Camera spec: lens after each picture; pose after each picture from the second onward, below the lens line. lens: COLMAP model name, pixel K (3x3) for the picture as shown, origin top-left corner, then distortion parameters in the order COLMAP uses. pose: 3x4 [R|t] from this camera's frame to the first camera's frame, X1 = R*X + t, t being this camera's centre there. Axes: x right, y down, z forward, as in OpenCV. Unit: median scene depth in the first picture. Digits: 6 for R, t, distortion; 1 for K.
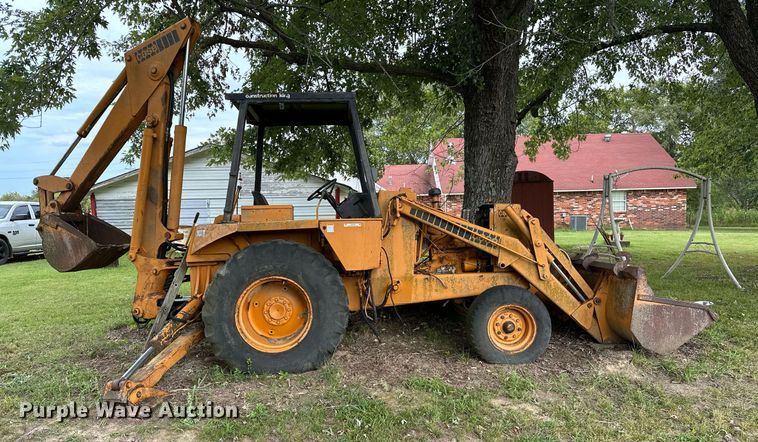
lens RADIAL K [[543.0, 0, 365.3], [0, 543.0, 233.2], [0, 0, 1]] dist [0.022995, -0.019225]
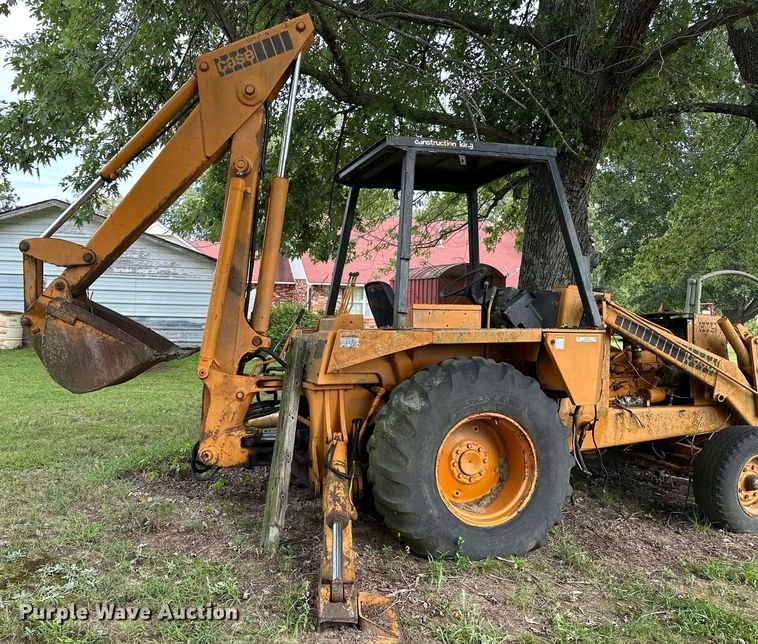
lens RADIAL K [[661.3, 0, 268.1], [0, 661.3, 327.9], [0, 0, 1]] dist [0.052733, -0.057690]
pose [[0.980785, 0.036923, 0.191563, -0.529341], [-0.037412, 0.999299, -0.001067, -0.012470], [-0.191469, -0.006120, 0.981480, 0.217110]]
